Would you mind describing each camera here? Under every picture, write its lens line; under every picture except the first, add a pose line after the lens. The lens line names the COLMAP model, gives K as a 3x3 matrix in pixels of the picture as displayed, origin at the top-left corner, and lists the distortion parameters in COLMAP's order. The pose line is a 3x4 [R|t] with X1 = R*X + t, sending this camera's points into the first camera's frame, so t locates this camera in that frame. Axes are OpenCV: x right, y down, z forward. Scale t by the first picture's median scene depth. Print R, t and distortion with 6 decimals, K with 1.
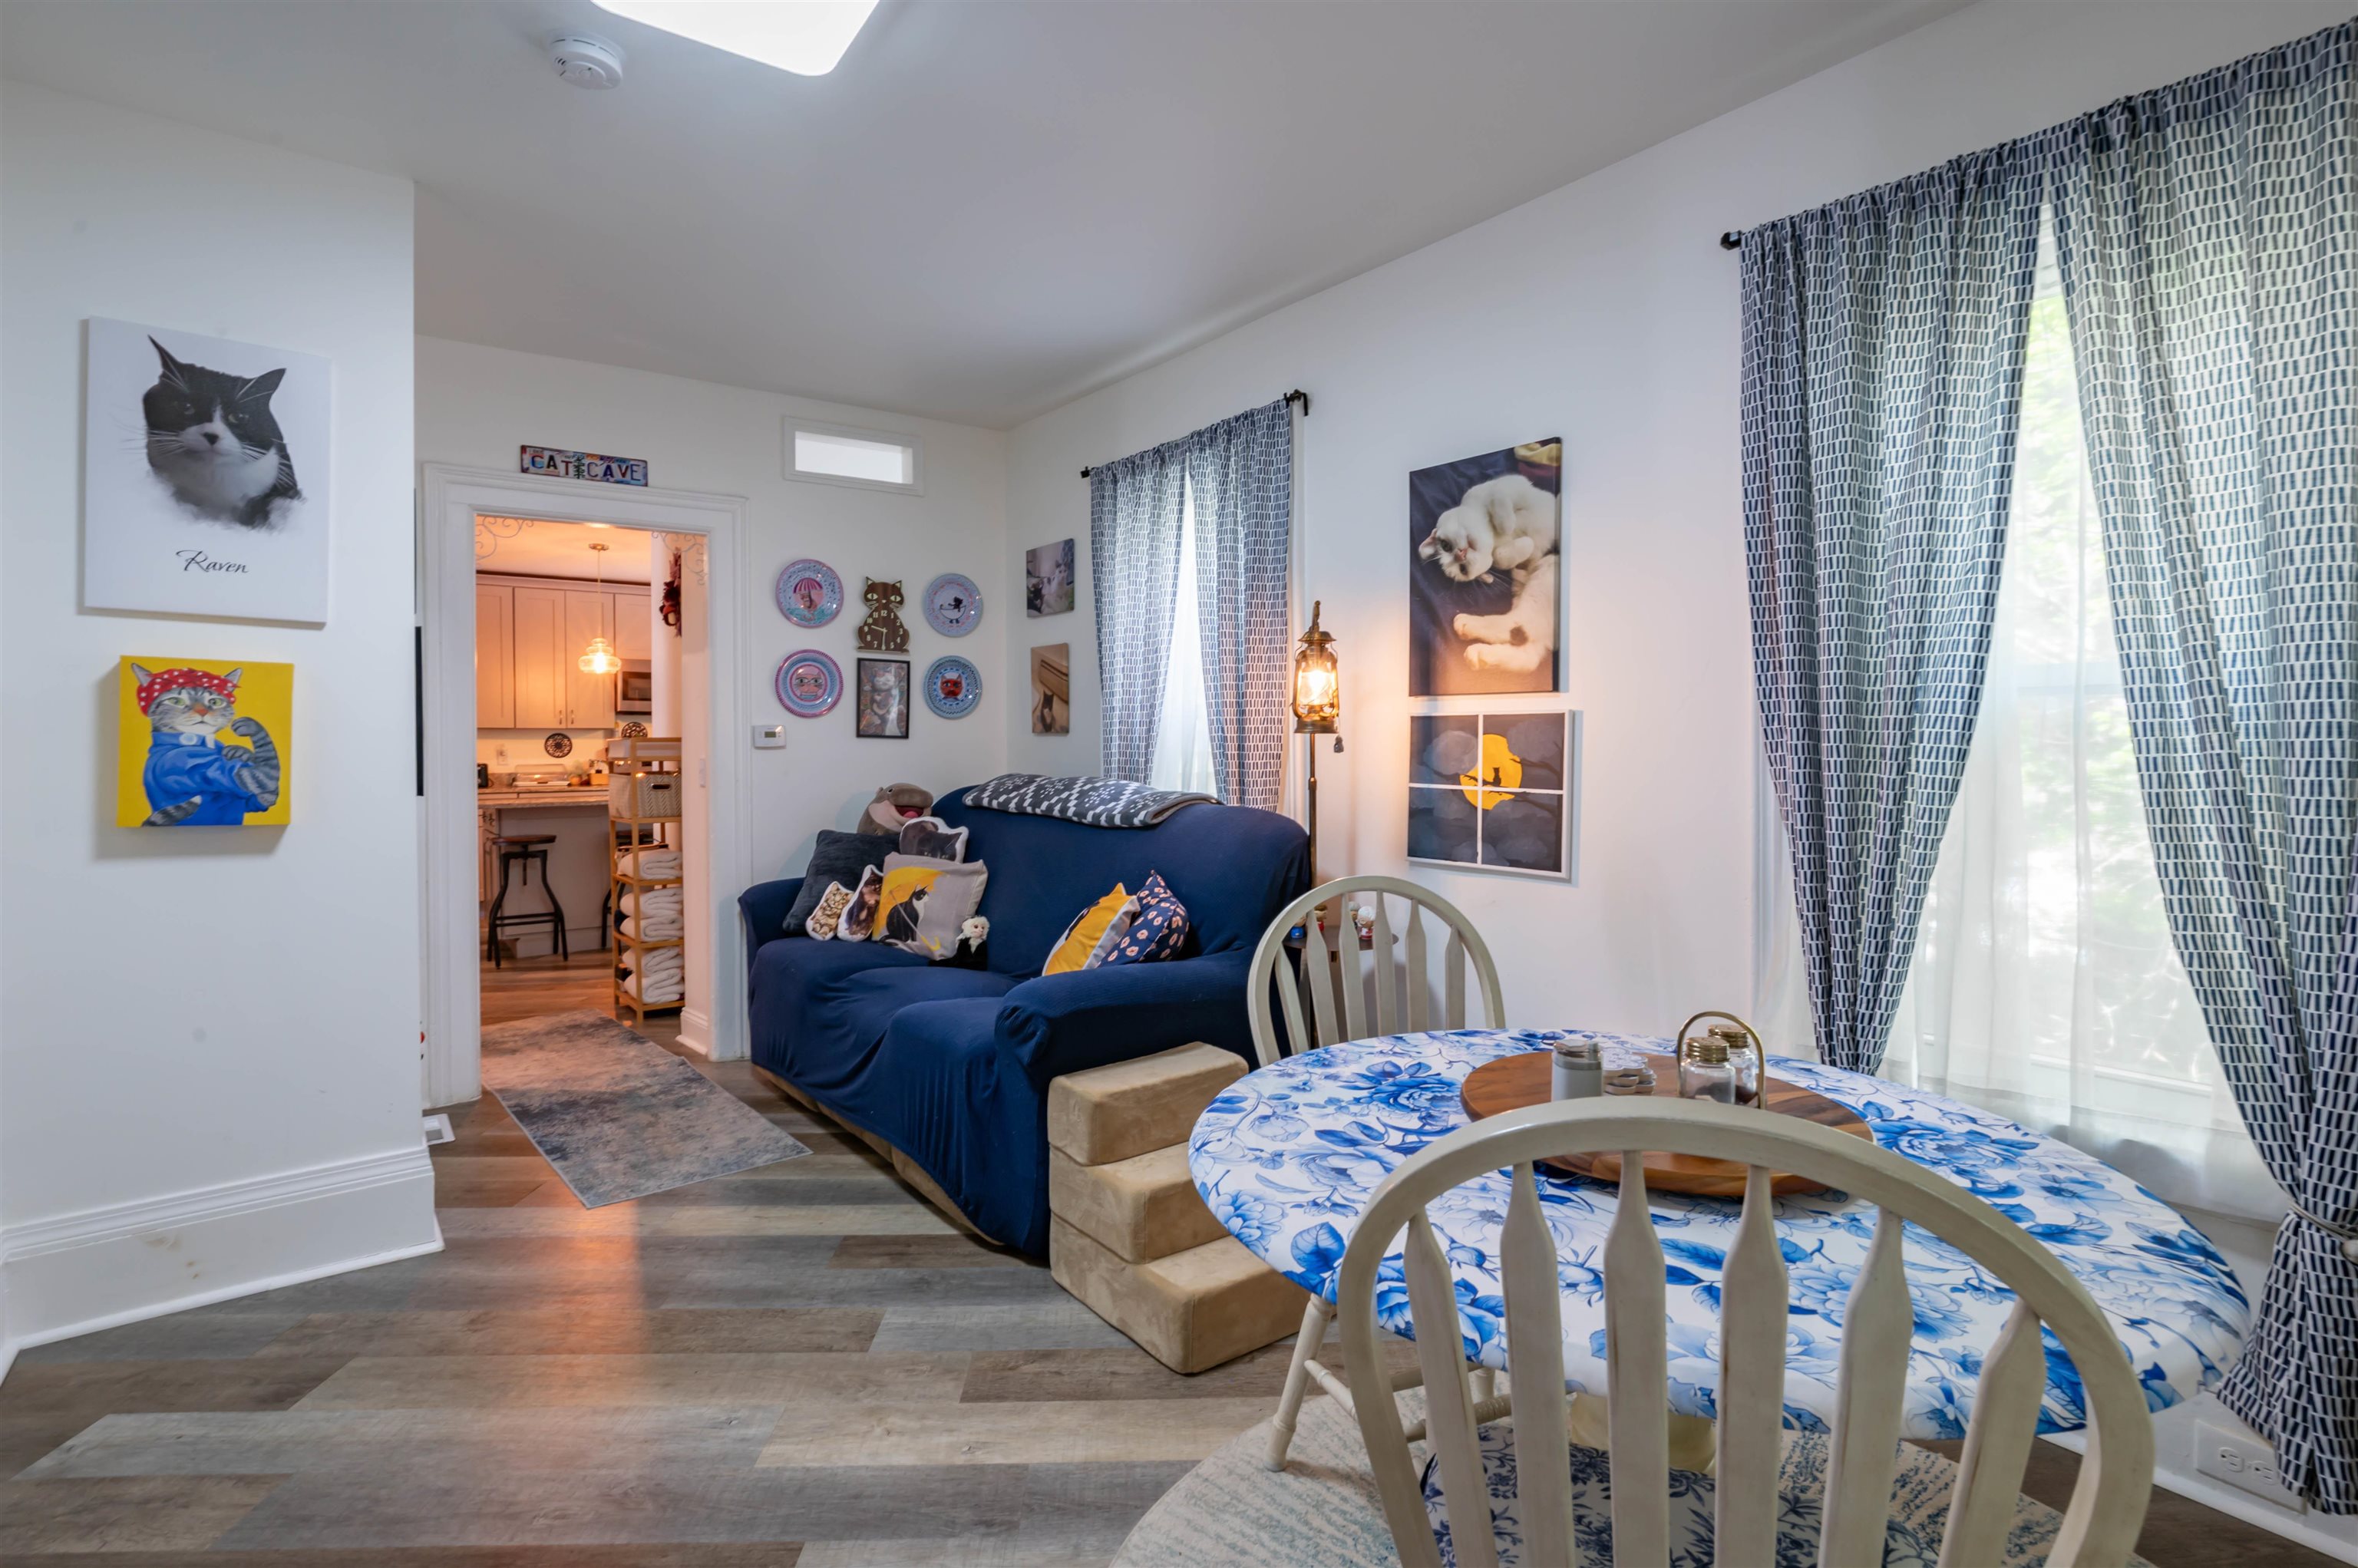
lens RADIAL K [[1131.8, 0, 1183.5], [0, 1131.8, 756.3], [0, 0, 1]] dist [-0.001907, 0.000600]
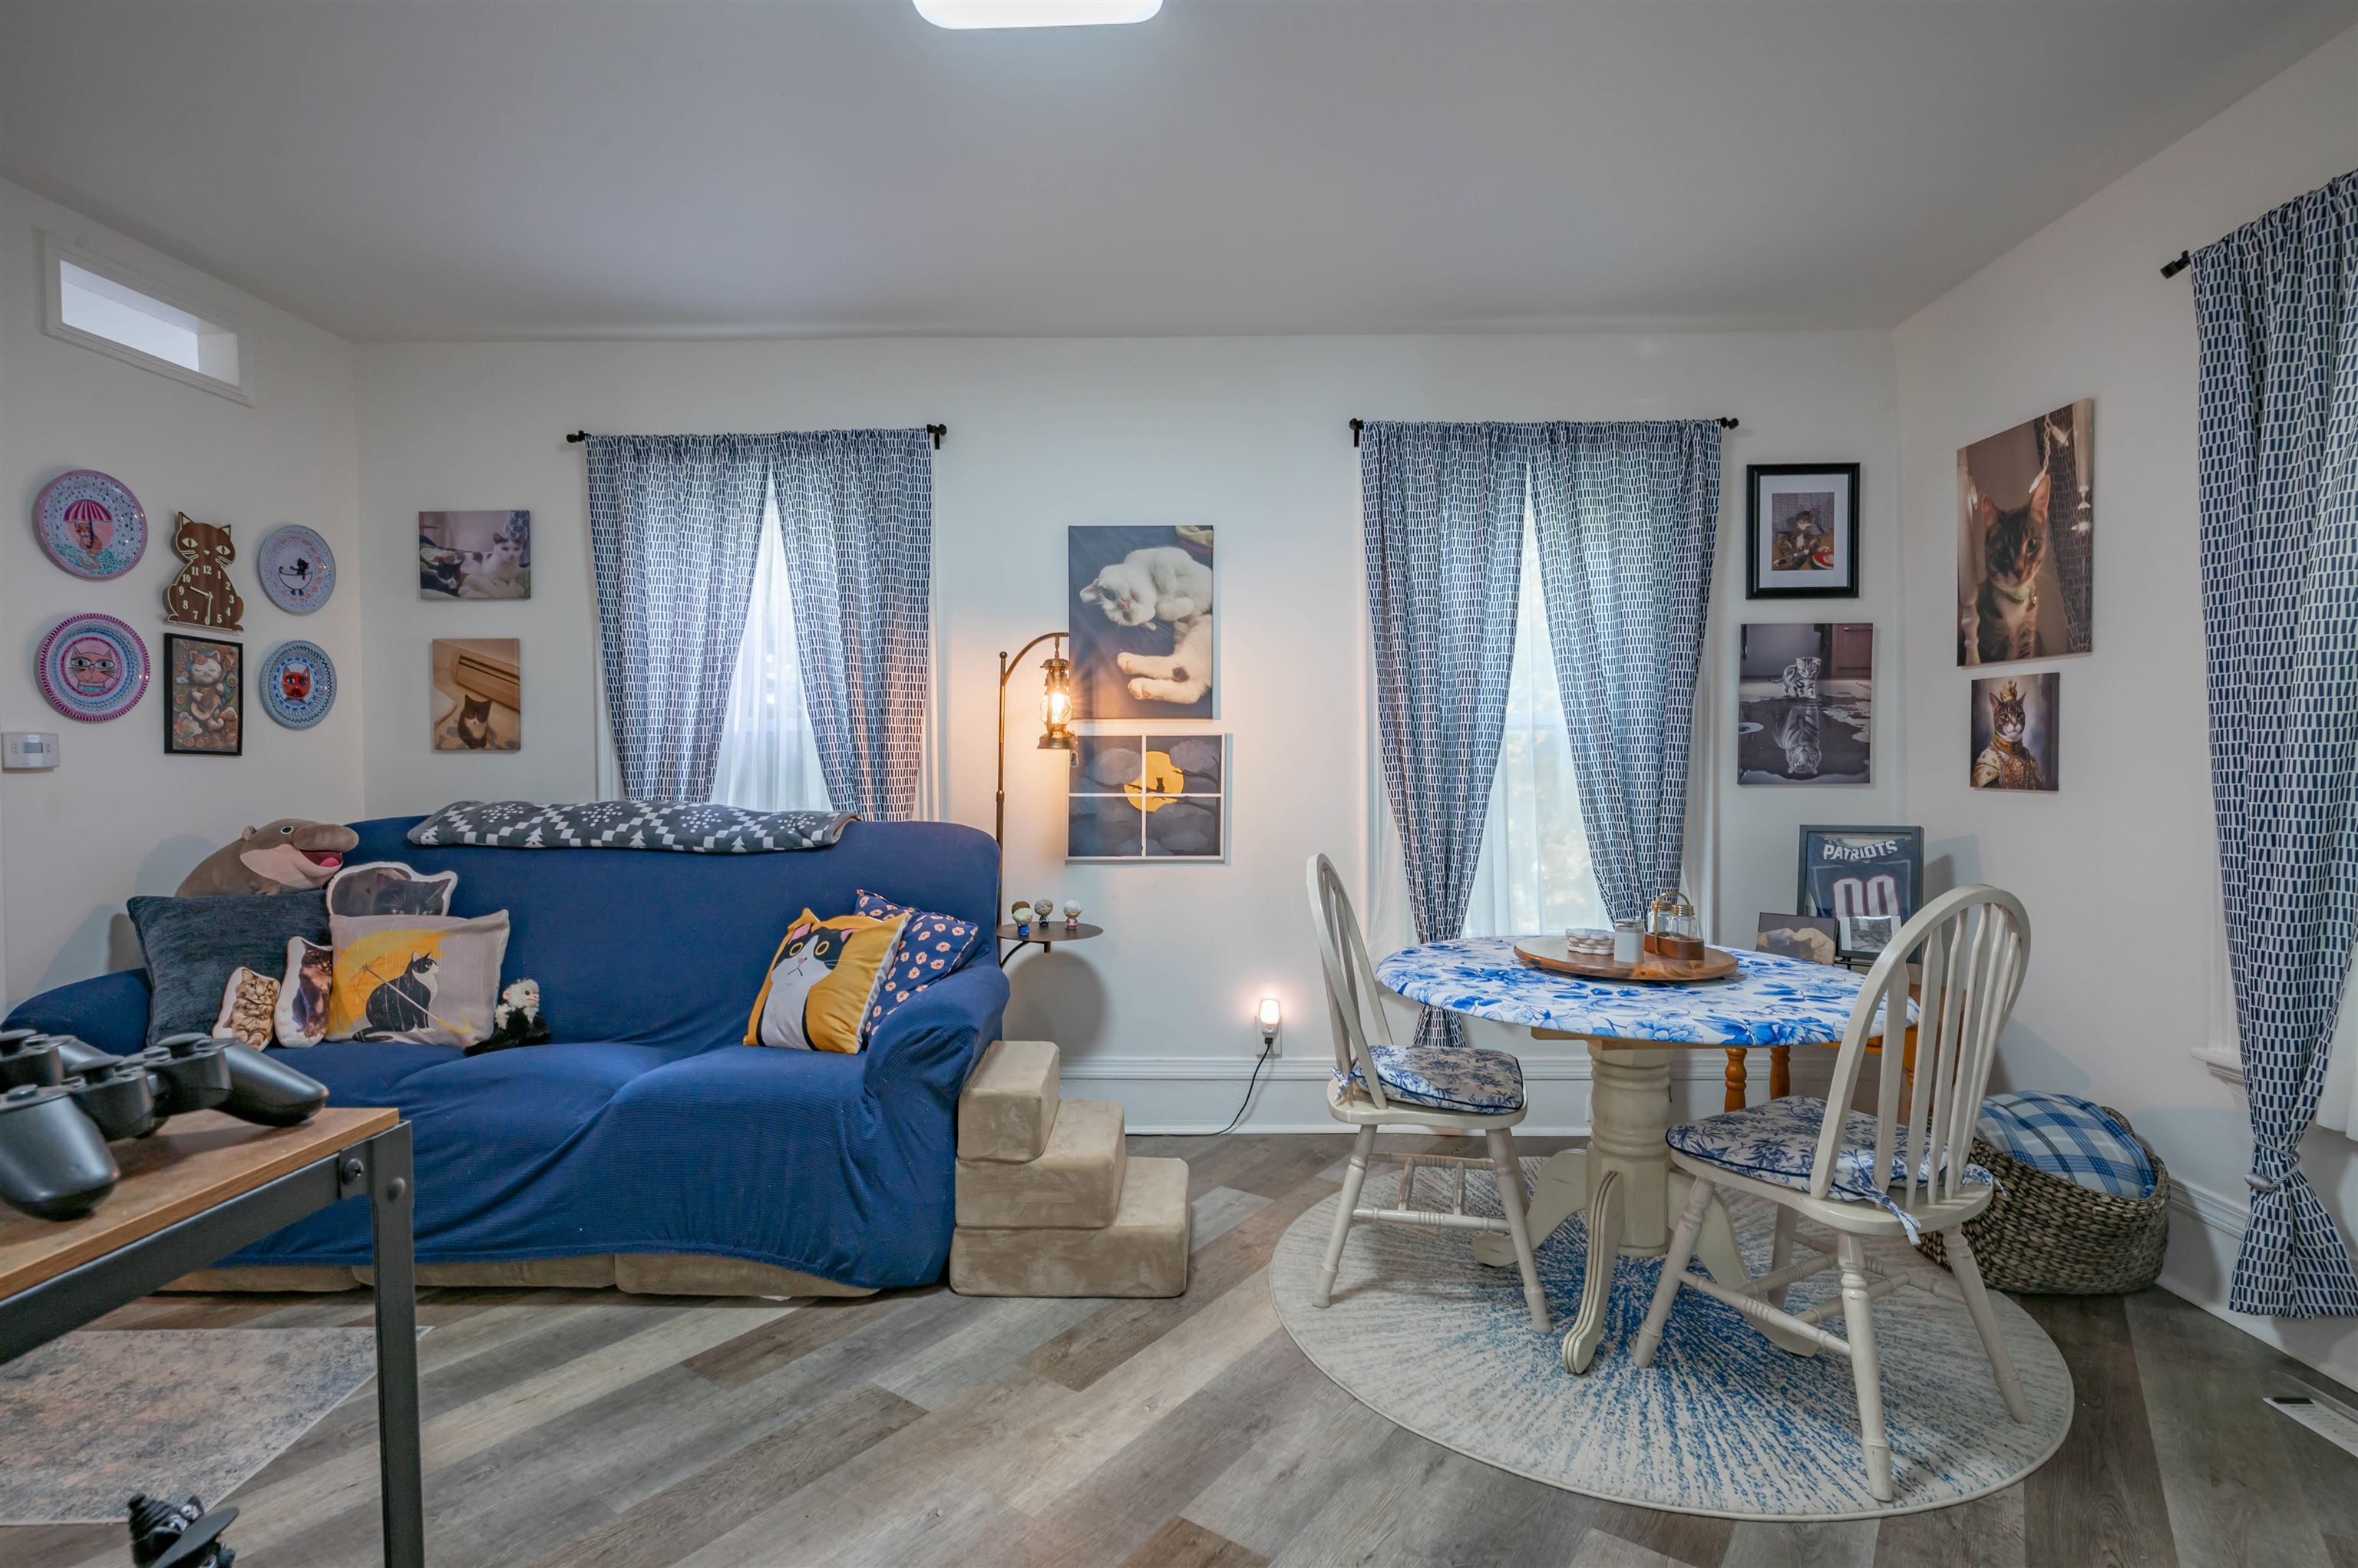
lens RADIAL K [[1131.3, 0, 1164.6], [0, 1131.3, 777.9], [0, 0, 1]] dist [-0.002010, 0.001073]
pose [[0.620999, -0.011213, 0.783731, -0.679740], [0.014940, 0.999885, 0.002467, 0.006851], [-0.783669, 0.010177, 0.621095, 0.208986]]
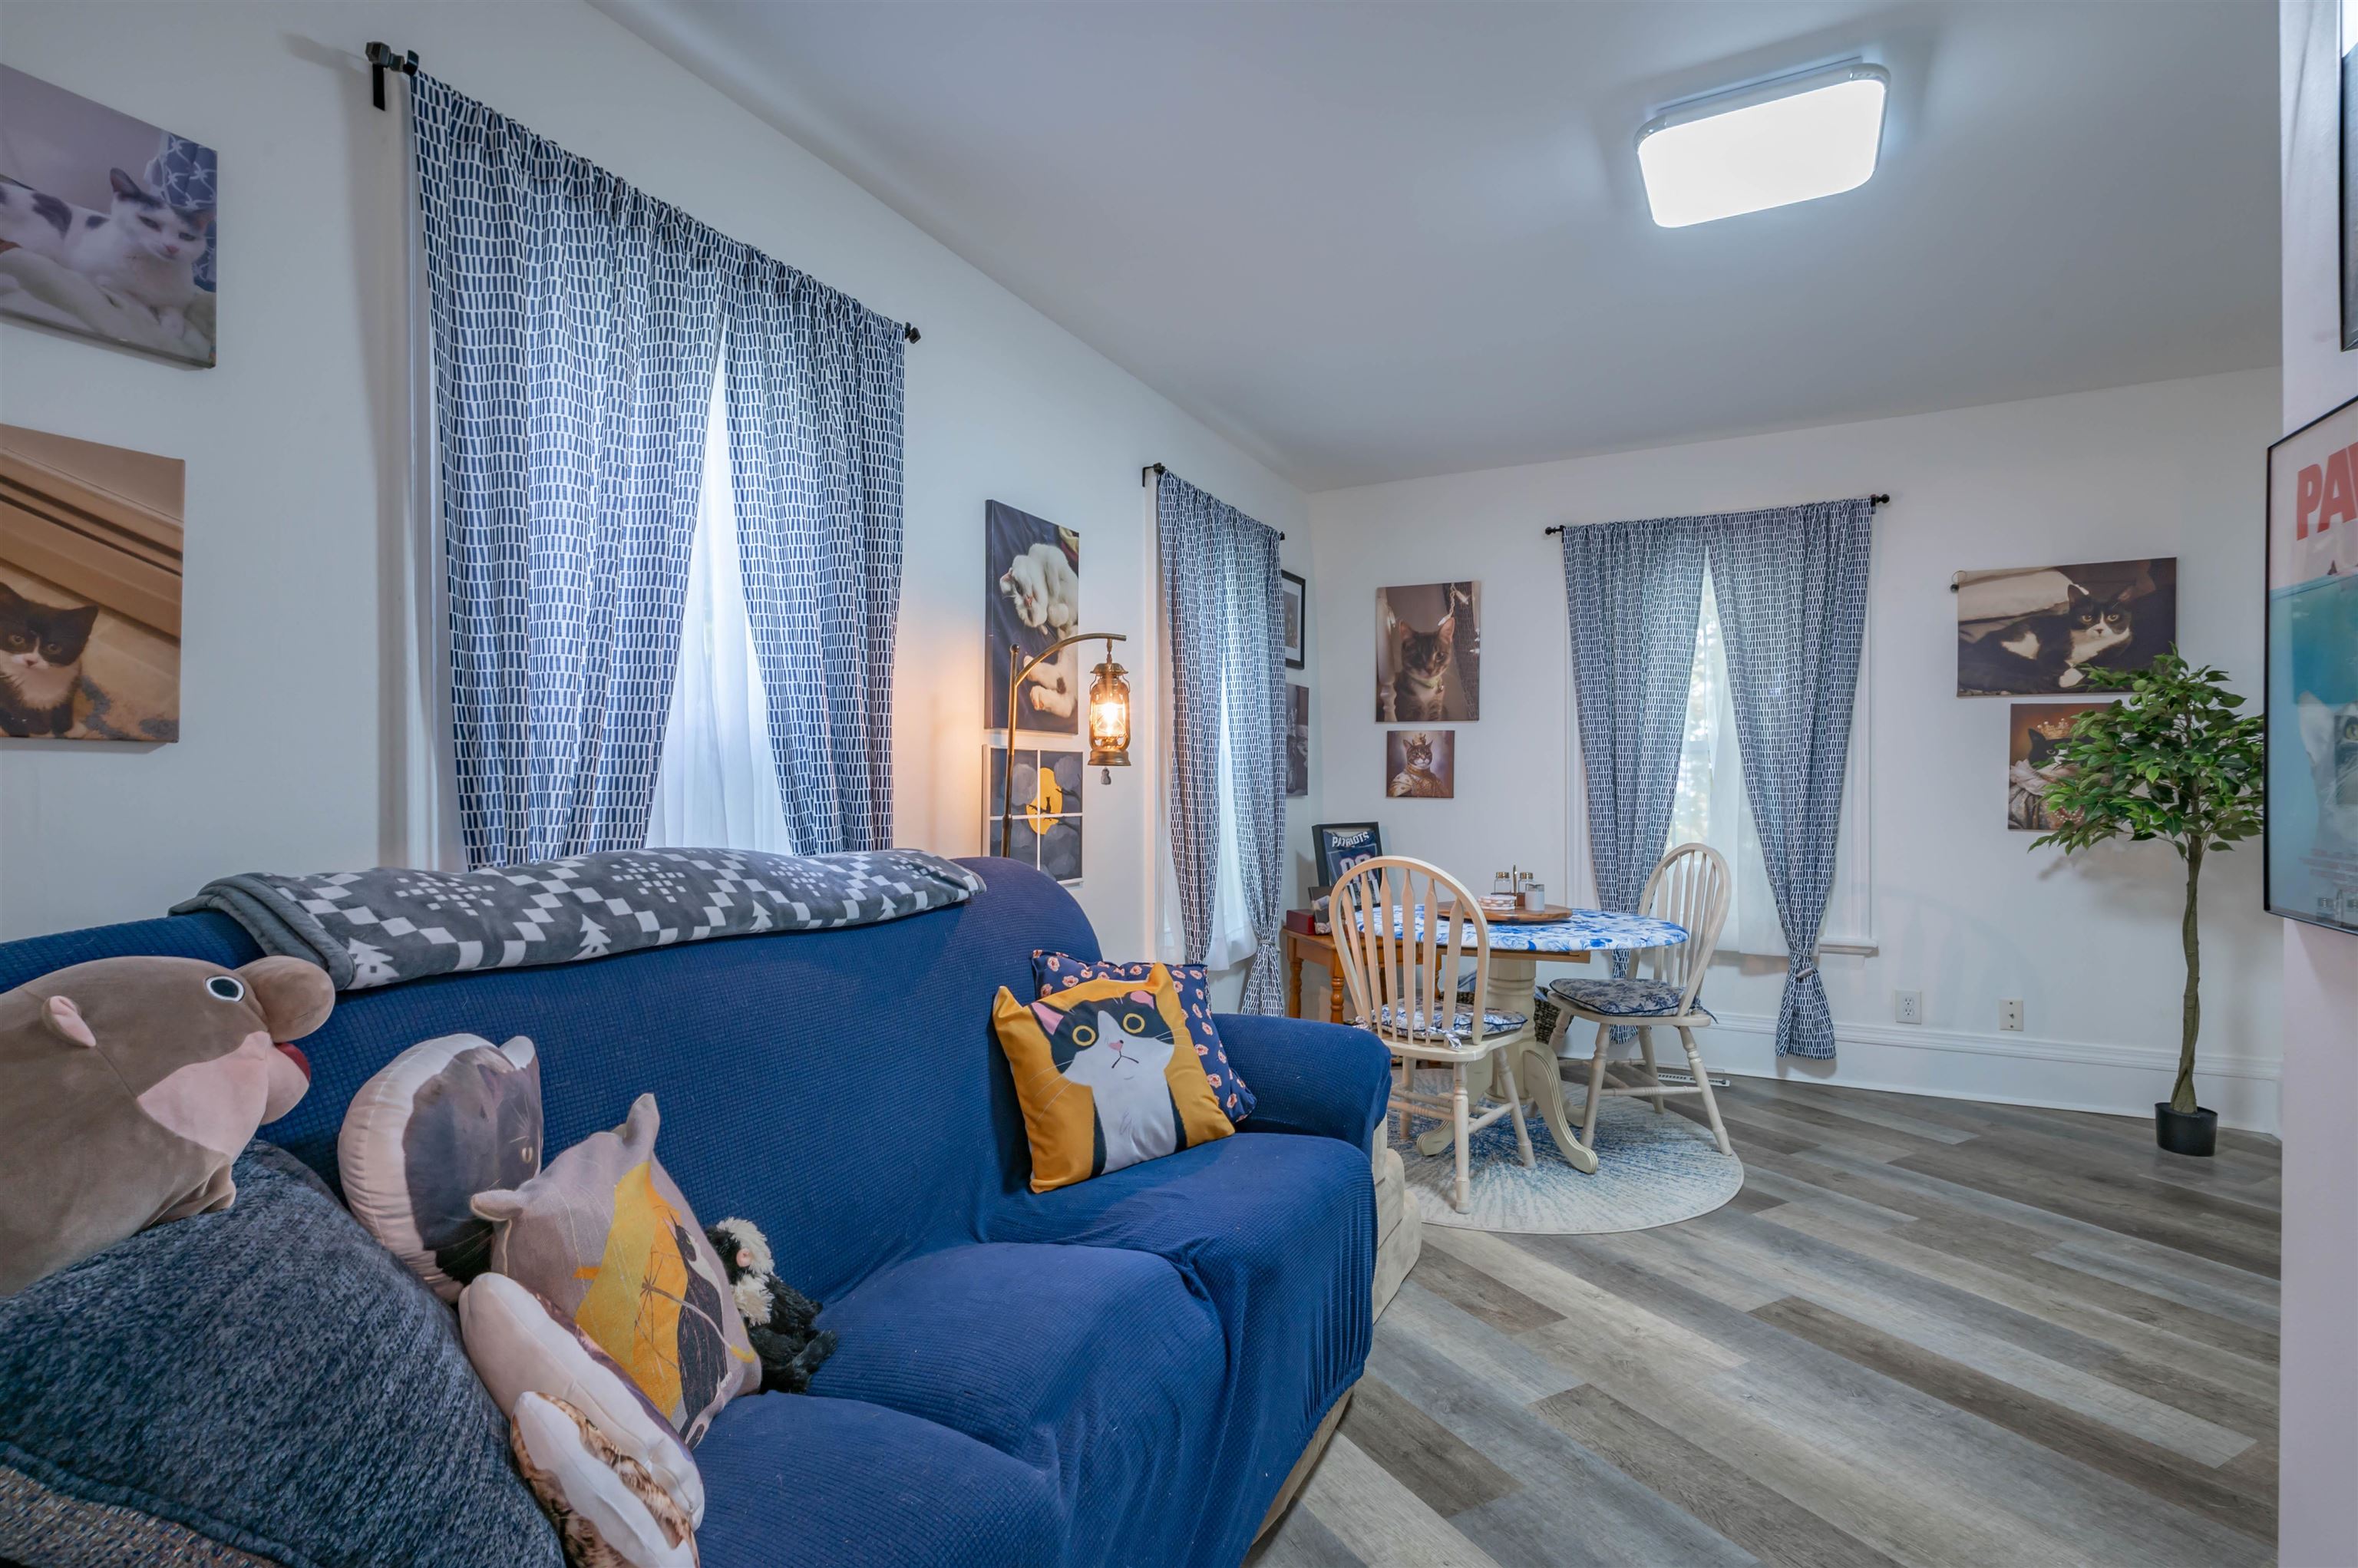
lens RADIAL K [[1136.5, 0, 1179.1], [0, 1136.5, 780.5], [0, 0, 1]] dist [0.001285, 0.006139]
pose [[-0.451282, -0.000976, 0.892381, -0.782140], [0.013251, 0.999882, 0.007795, -0.013480], [-0.892283, 0.015343, -0.451216, 1.352933]]
